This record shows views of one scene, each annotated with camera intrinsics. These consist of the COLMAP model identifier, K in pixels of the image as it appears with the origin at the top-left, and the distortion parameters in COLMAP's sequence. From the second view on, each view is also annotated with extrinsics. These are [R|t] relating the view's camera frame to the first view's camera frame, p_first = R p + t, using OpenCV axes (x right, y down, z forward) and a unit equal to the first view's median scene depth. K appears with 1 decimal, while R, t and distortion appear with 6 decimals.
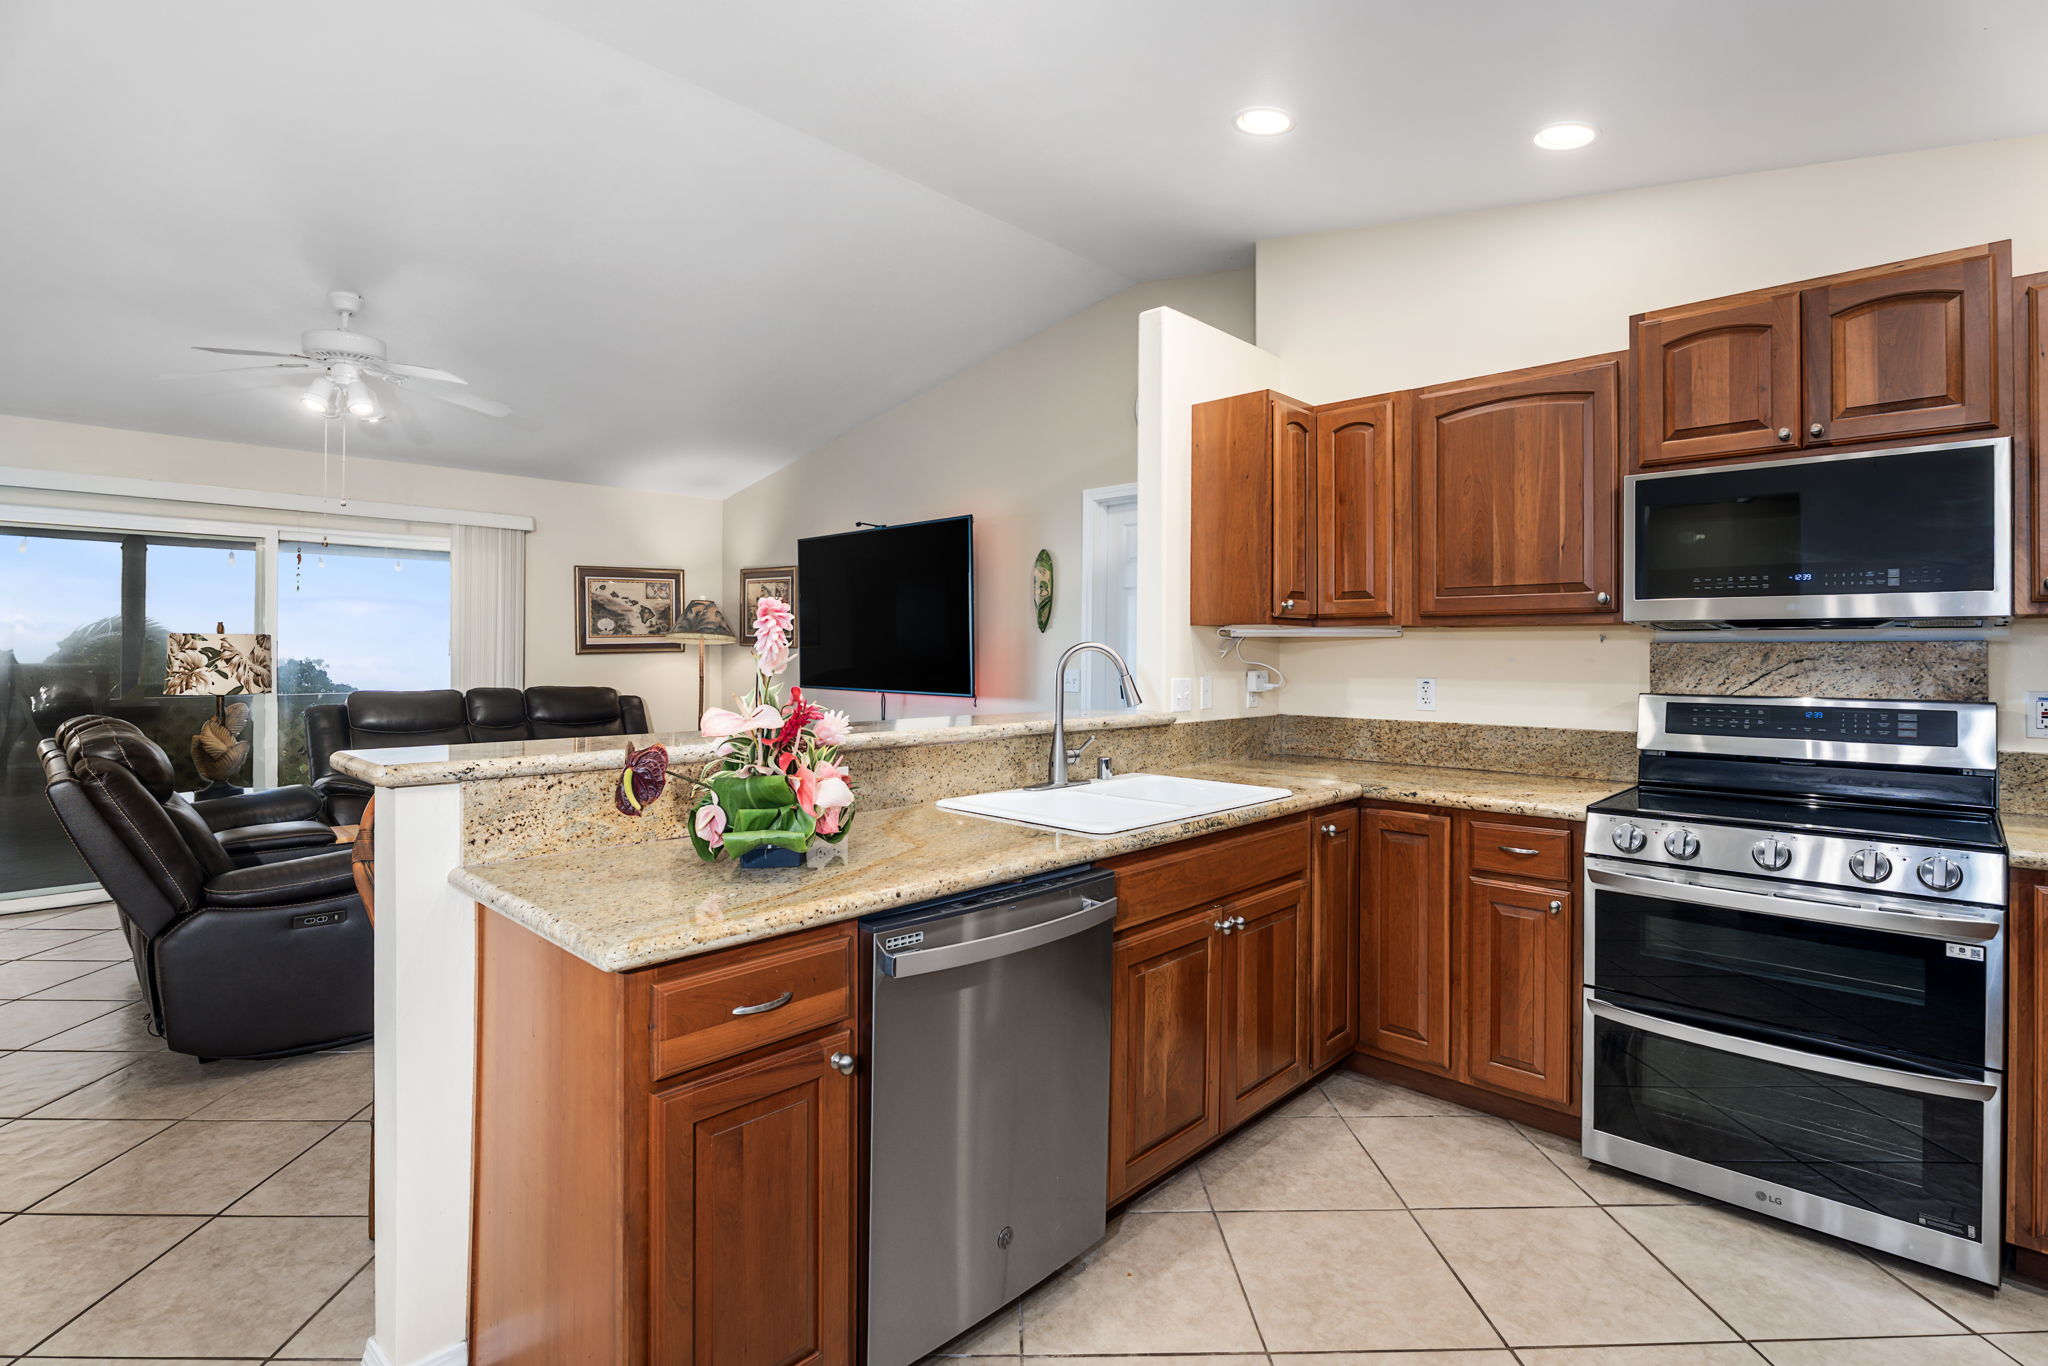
lens RADIAL K [[979.5, 0, 1048.7], [0, 979.5, 646.7], [0, 0, 1]] dist [-0.013380, -0.000477]
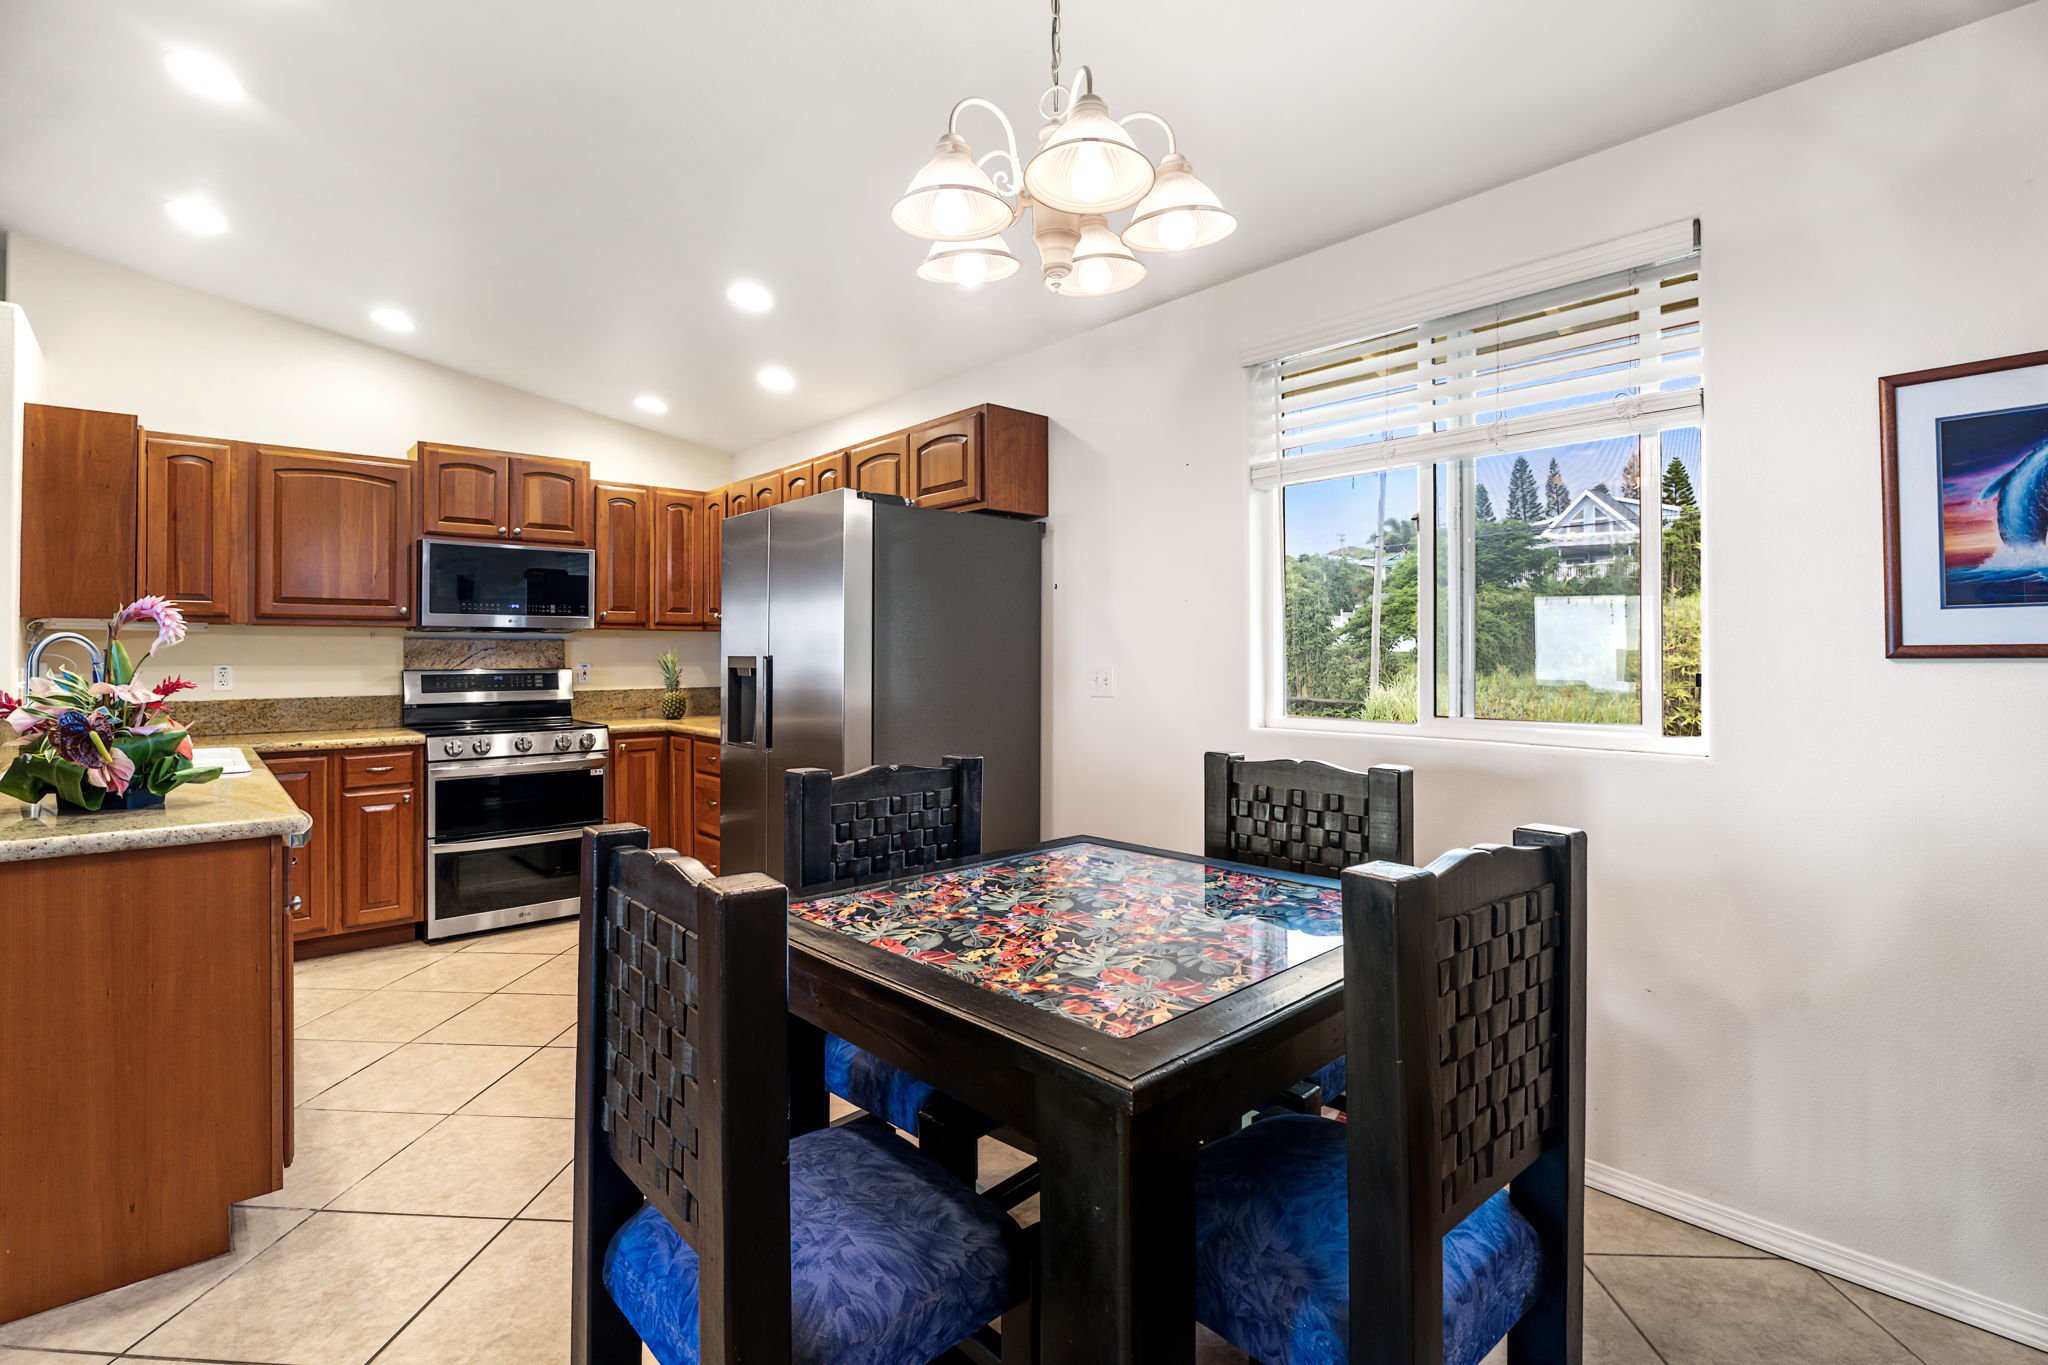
lens RADIAL K [[979.5, 0, 1013.6], [0, 979.5, 667.4], [0, 0, 1]] dist [-0.013380, -0.000477]
pose [[0.090995, -0.014655, 0.995744, -0.985466], [0.002607, 0.999892, 0.014478, 0.024362], [-0.995848, 0.001279, 0.091023, -0.164928]]
